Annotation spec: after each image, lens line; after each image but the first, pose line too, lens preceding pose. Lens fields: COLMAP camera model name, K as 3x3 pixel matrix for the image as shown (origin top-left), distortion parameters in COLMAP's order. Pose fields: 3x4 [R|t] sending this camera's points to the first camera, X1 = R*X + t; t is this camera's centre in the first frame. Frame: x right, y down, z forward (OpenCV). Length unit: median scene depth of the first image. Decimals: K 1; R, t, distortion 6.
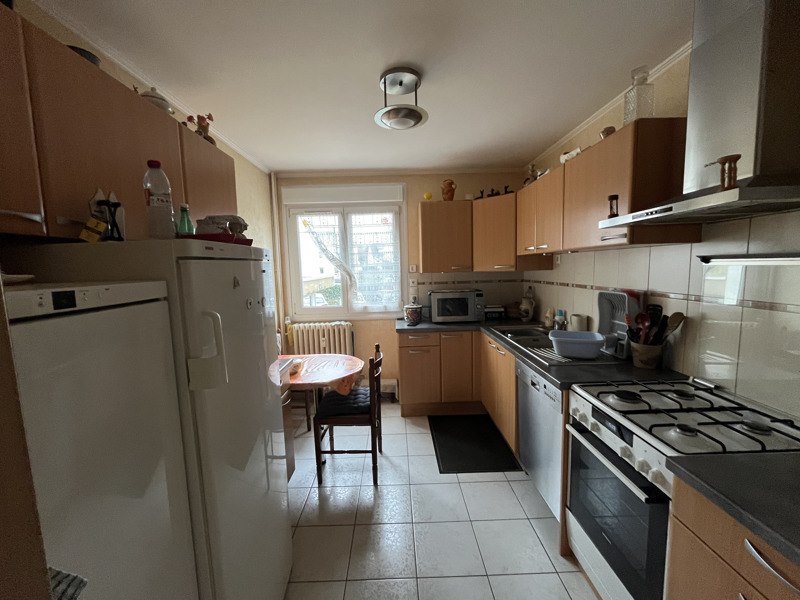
lens RADIAL K [[322.8, 0, 397.5], [0, 322.8, 300.3], [0, 0, 1]] dist [0.000166, 0.000012]
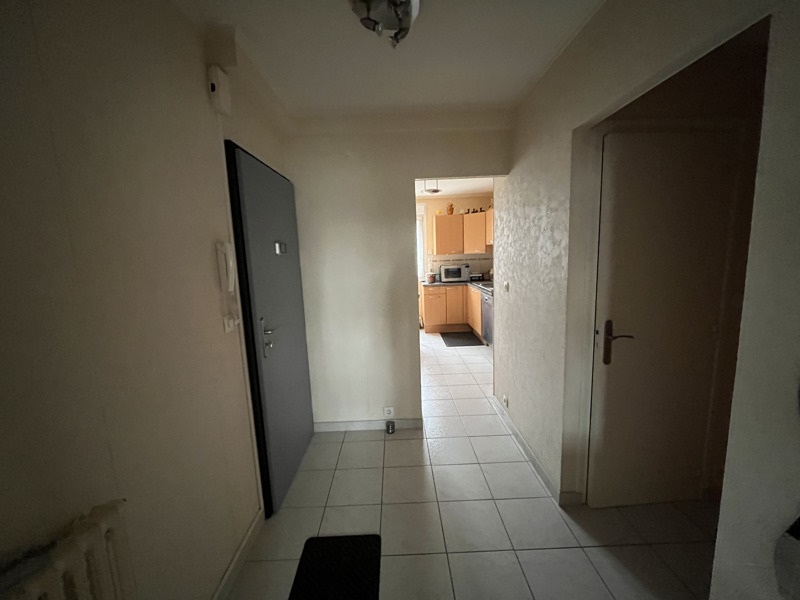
lens RADIAL K [[322.8, 0, 402.3], [0, 322.8, 298.9], [0, 0, 1]] dist [0.000166, 0.000012]
pose [[0.999921, -0.010283, 0.007214, -0.130807], [0.009964, 0.999026, 0.042986, 0.084619], [-0.007649, -0.042911, 0.999050, -0.834224]]
